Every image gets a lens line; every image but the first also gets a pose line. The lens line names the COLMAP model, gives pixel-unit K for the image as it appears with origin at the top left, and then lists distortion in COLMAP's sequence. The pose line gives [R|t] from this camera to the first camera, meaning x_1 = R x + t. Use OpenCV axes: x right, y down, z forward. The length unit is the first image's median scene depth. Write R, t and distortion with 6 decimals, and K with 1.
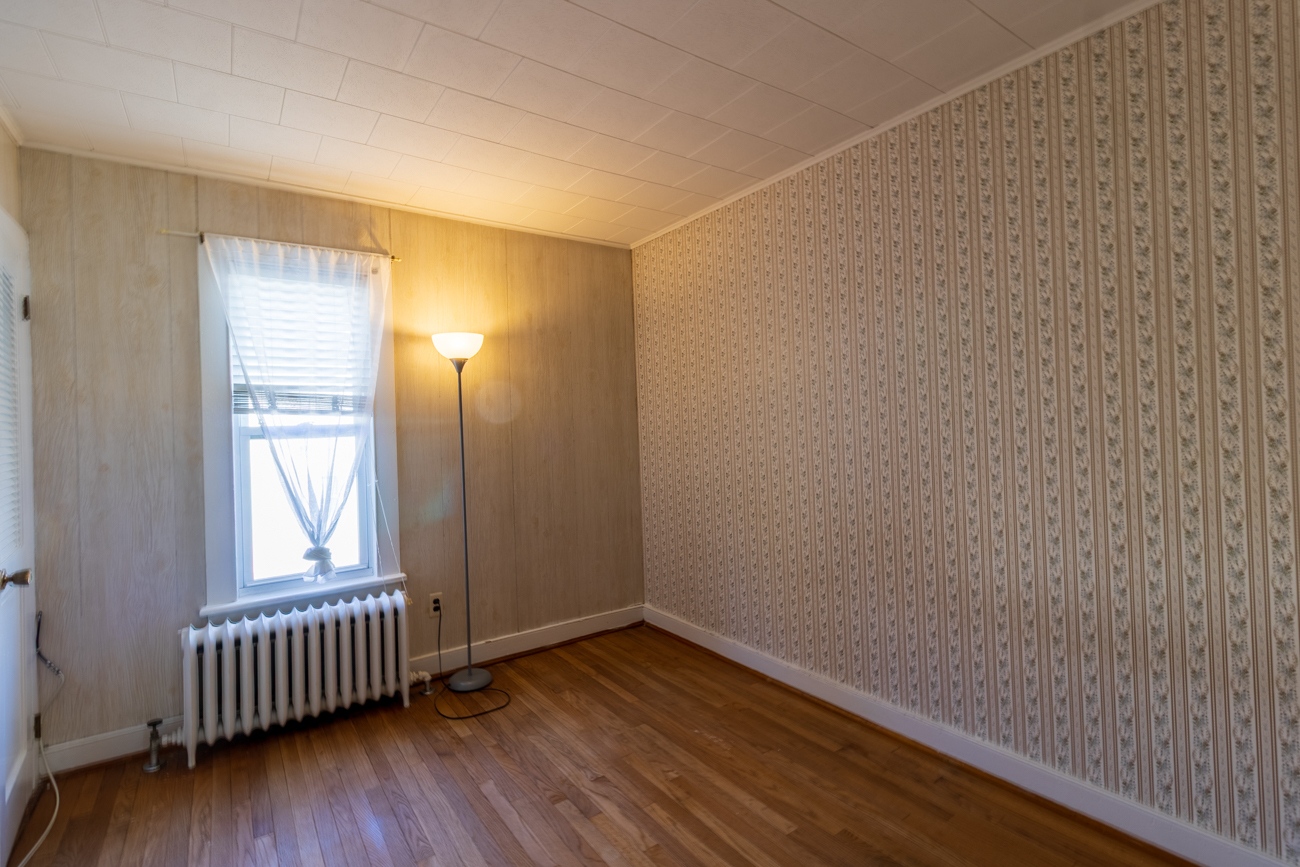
lens RADIAL K [[598.7, 0, 652.5], [0, 598.7, 428.6], [0, 0, 1]] dist [0.000874, 0.000377]
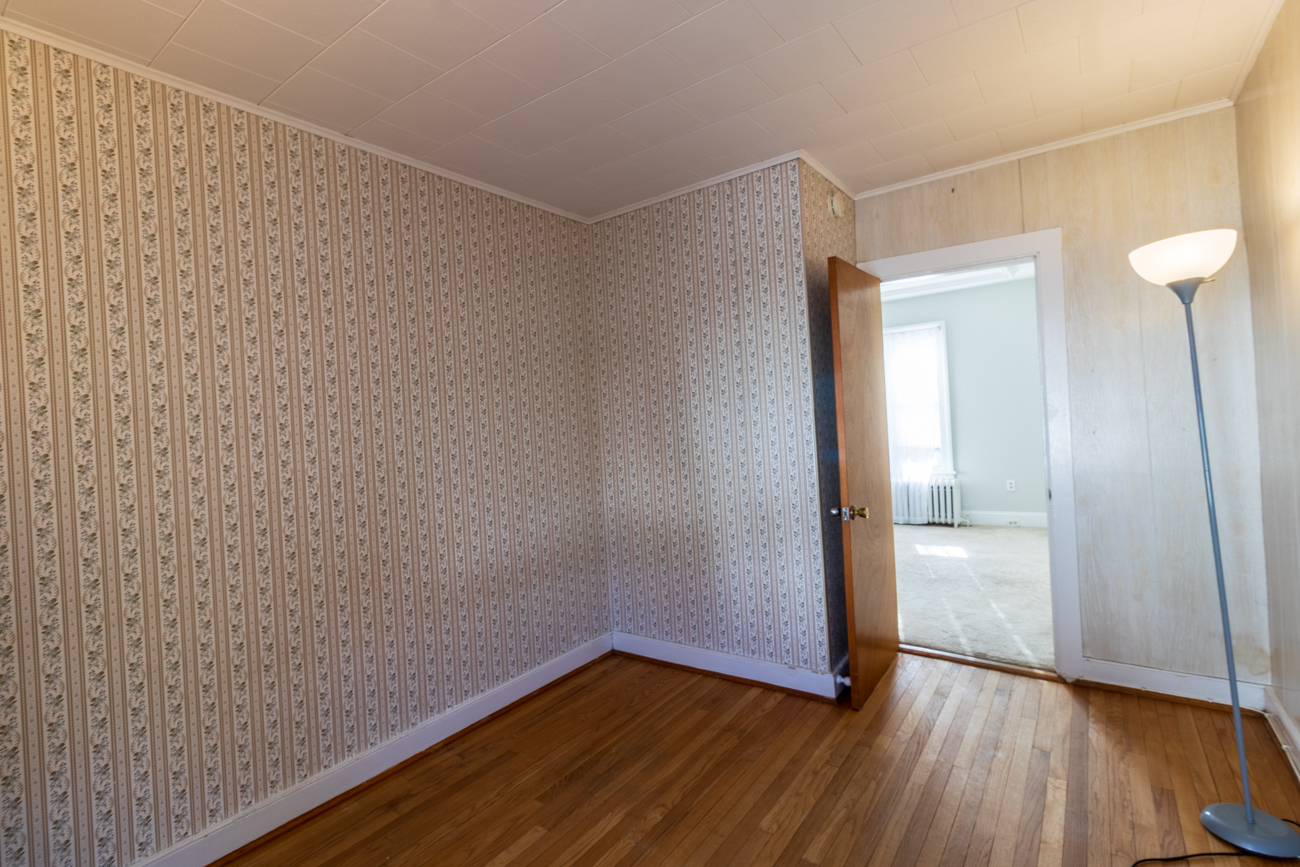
lens RADIAL K [[598.7, 0, 653.4], [0, 598.7, 426.8], [0, 0, 1]] dist [0.000874, 0.000377]
pose [[-0.307838, 0.036132, 0.950752, -0.731845], [0.073884, 0.997169, -0.013973, 0.005319], [-0.948566, 0.065943, -0.309636, 0.954167]]
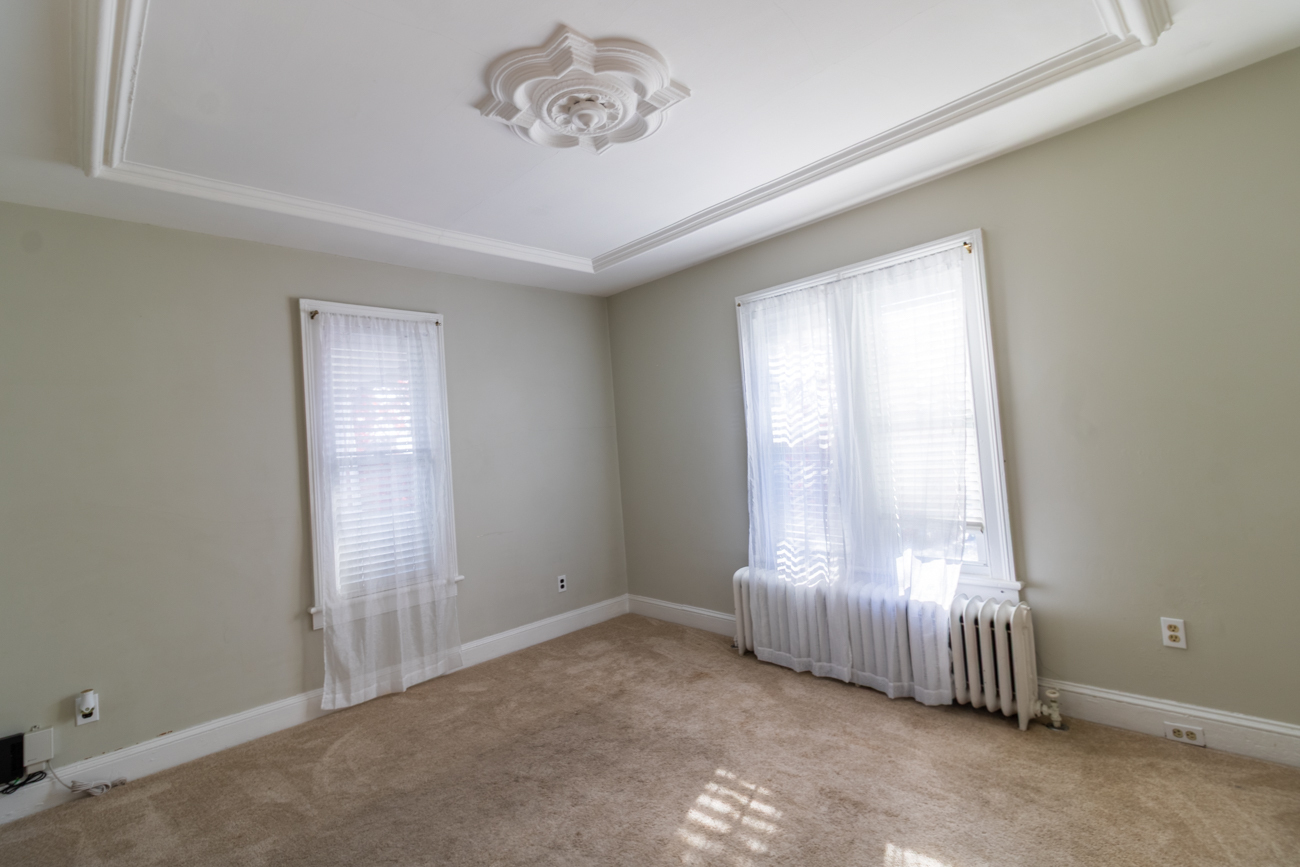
lens RADIAL K [[598.7, 0, 649.4], [0, 598.7, 428.2], [0, 0, 1]] dist [0.000874, 0.000377]
pose [[-0.145475, 0.079601, 0.986154, -0.451779], [0.085687, 0.994026, -0.067596, 0.003571], [-0.985644, 0.074667, -0.151427, 0.635094]]
